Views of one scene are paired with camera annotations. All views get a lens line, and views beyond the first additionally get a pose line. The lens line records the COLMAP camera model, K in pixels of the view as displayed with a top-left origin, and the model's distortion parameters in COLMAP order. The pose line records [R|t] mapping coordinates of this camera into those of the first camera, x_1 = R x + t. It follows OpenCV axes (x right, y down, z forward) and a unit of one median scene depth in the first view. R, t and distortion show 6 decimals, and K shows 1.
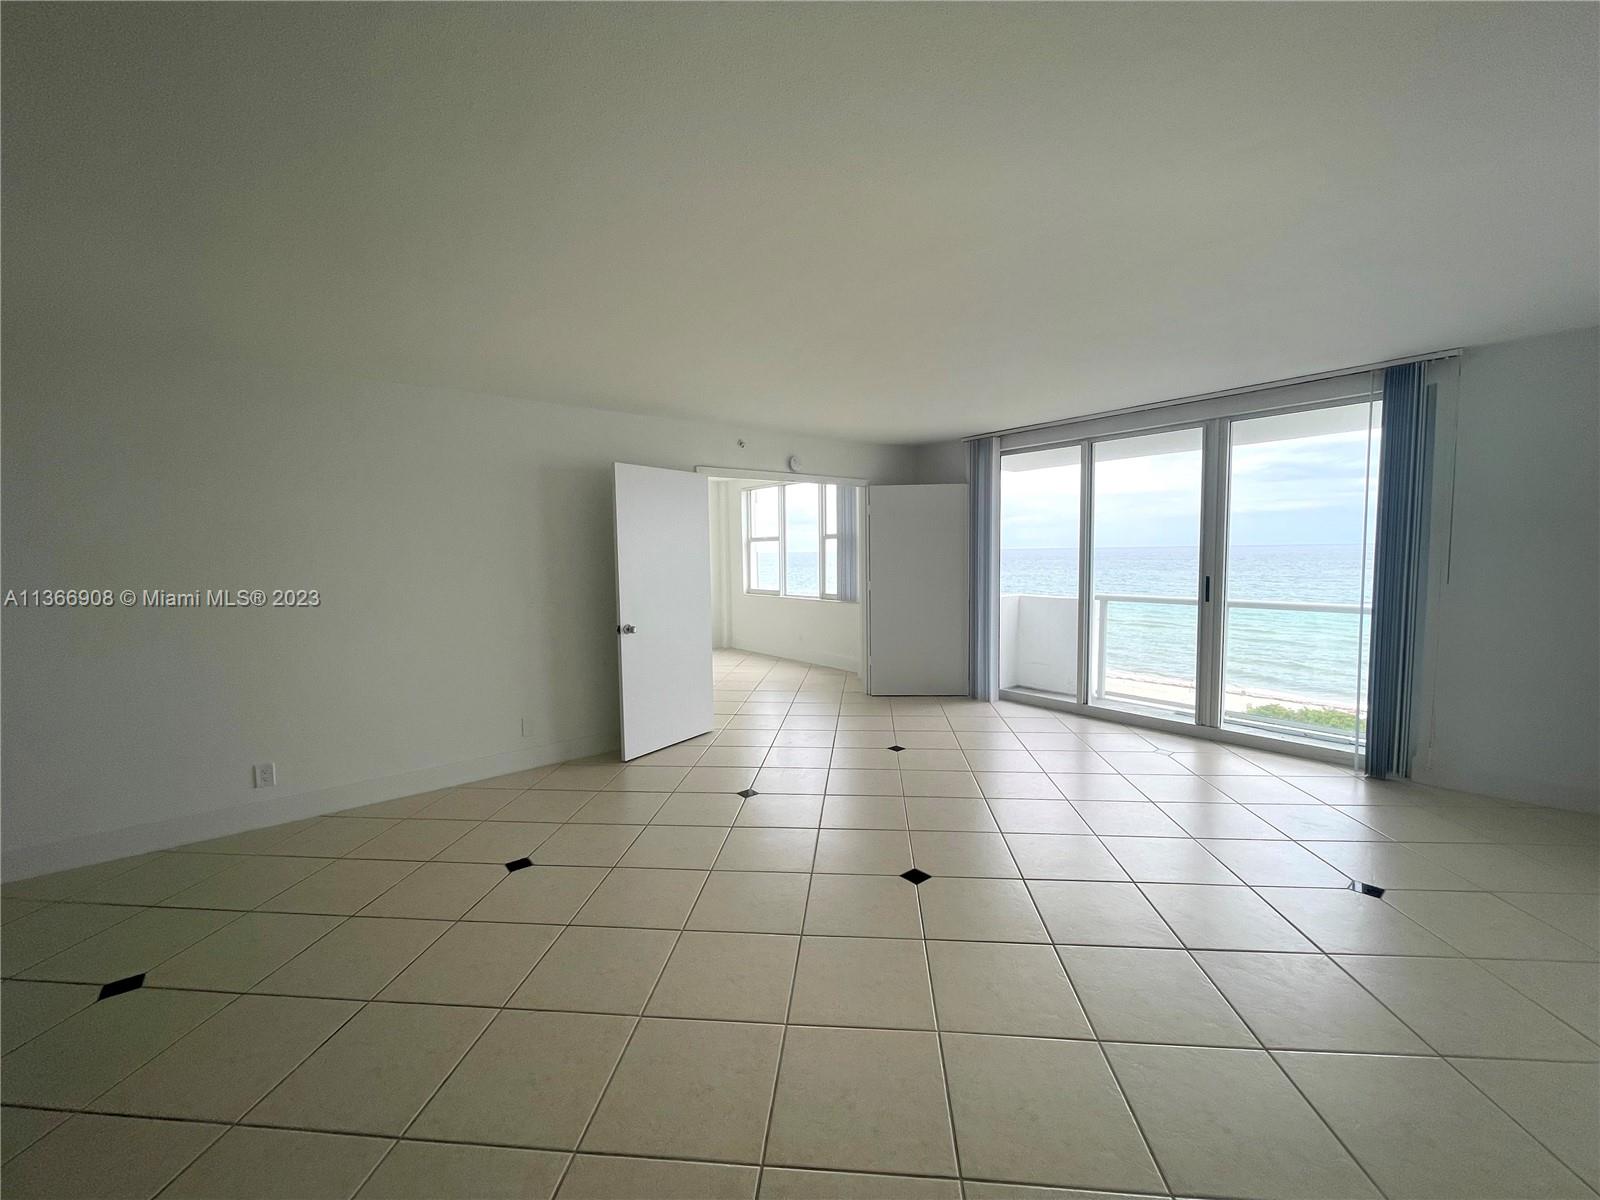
lens RADIAL K [[647.7, 0, 800.0], [0, 647.7, 600.0], [0, 0, 1]] dist [-0.001439, -0.000138]
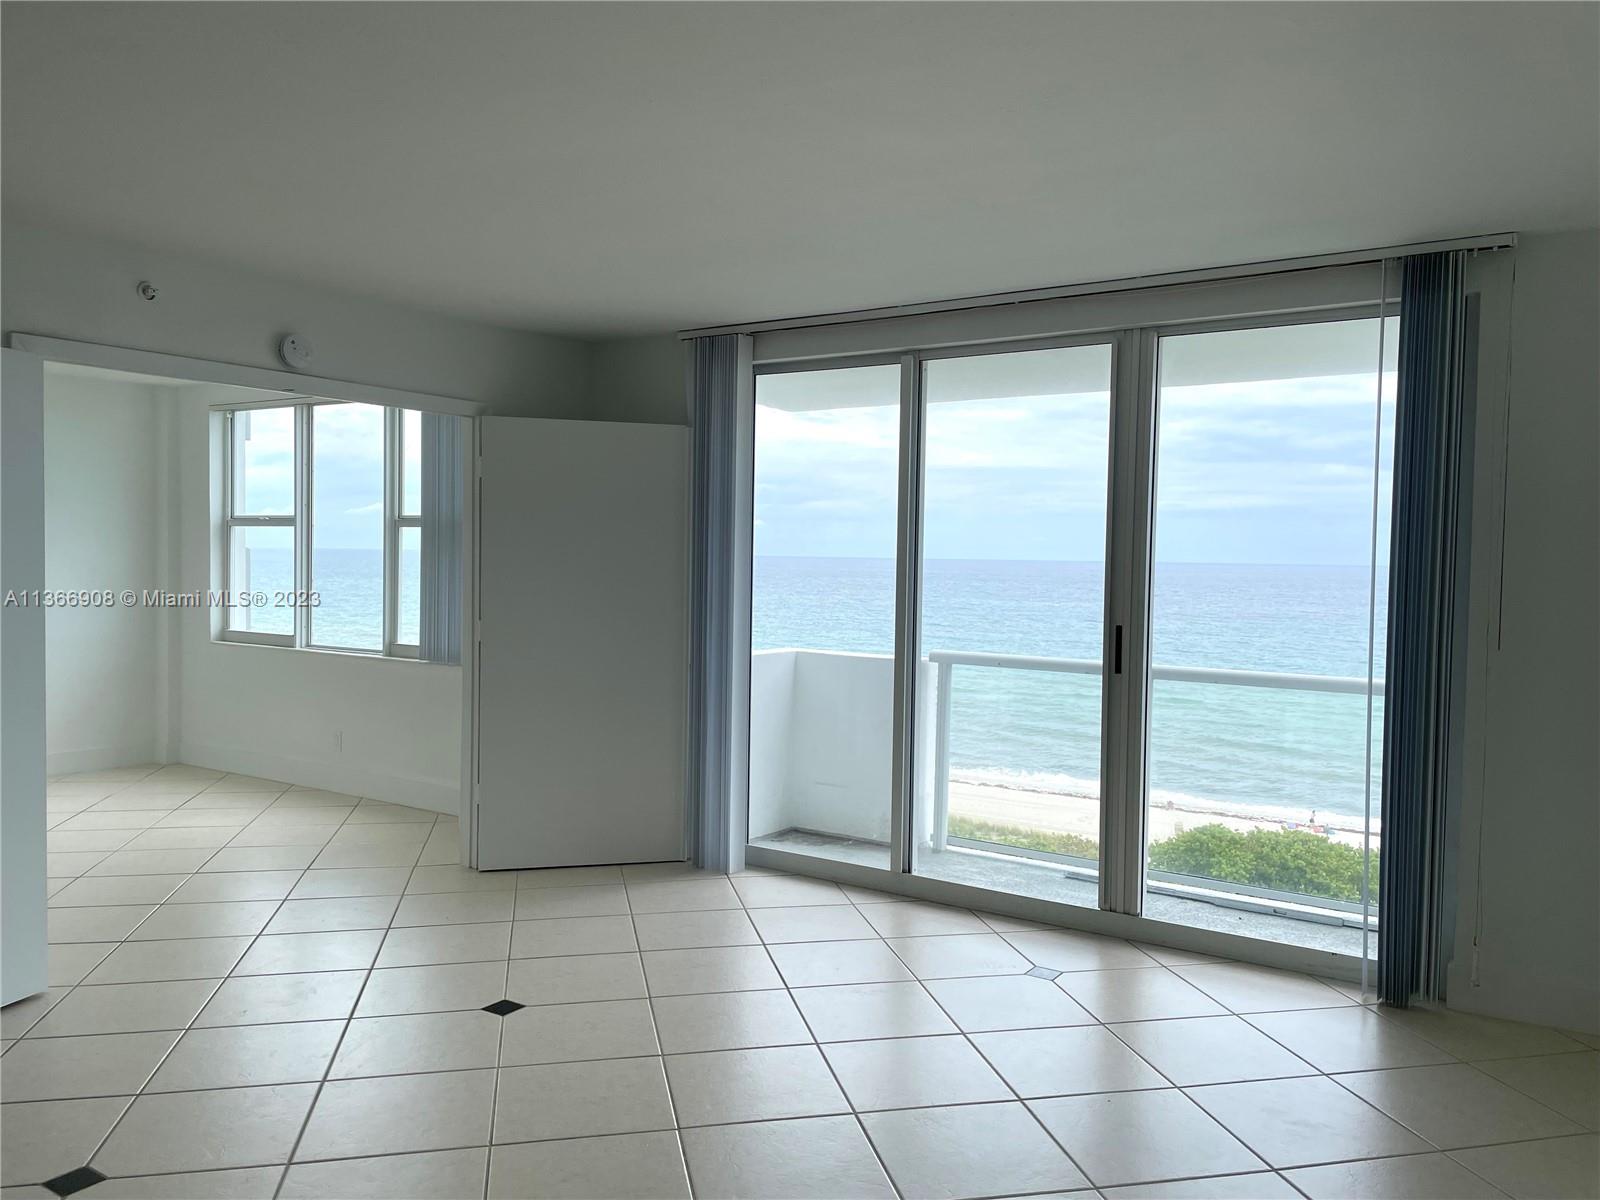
lens RADIAL K [[1215.4, 0, 808.4], [0, 1215.4, 608.0], [0, 0, 1]] dist [0.088663, -0.112867]
pose [[0.950947, 0.018390, 0.308807, 0.064976], [-0.008800, 0.999436, -0.032420, -0.013255], [-0.309229, 0.028112, 0.950572, 0.104805]]
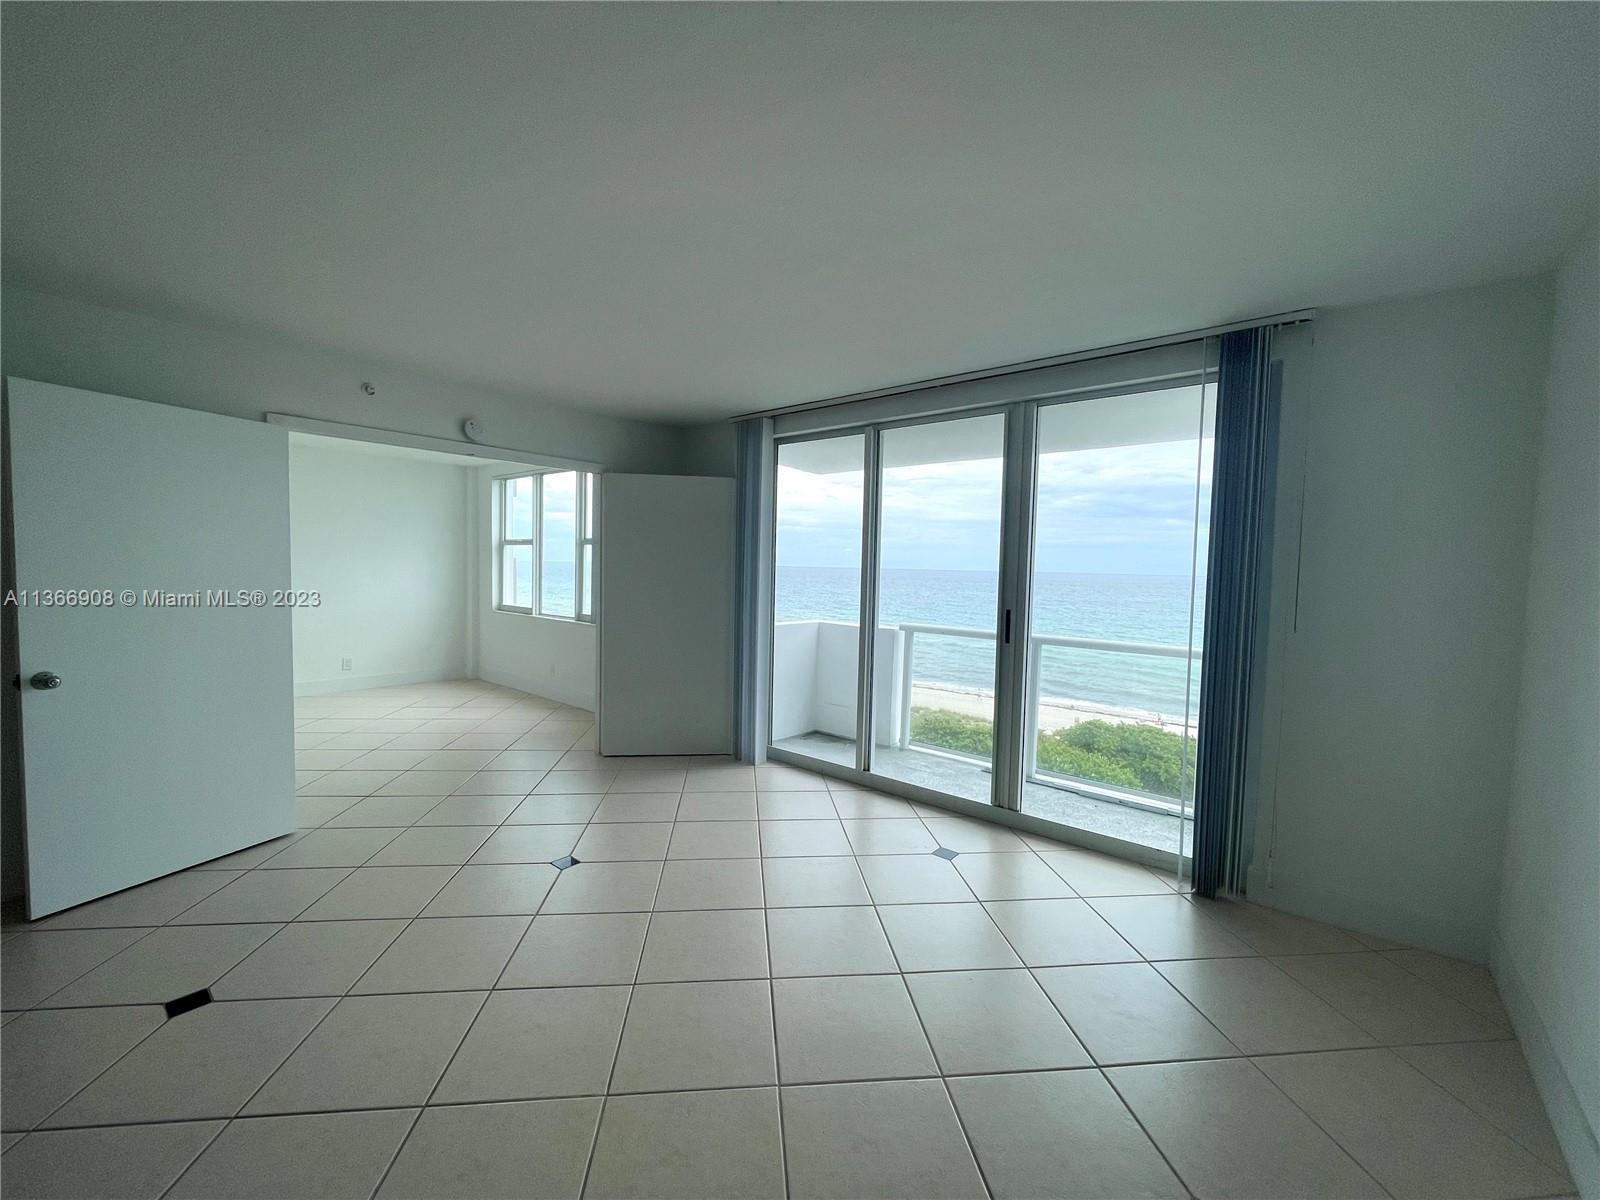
lens RADIAL K [[647.7, 0, 800.0], [0, 647.7, 600.0], [0, 0, 1]] dist [-0.001439, -0.000138]
pose [[0.979840, 0.027574, 0.197873, 0.193043], [-0.023354, 0.999448, -0.023627, -0.019525], [-0.198415, 0.018530, 0.979943, 0.245610]]
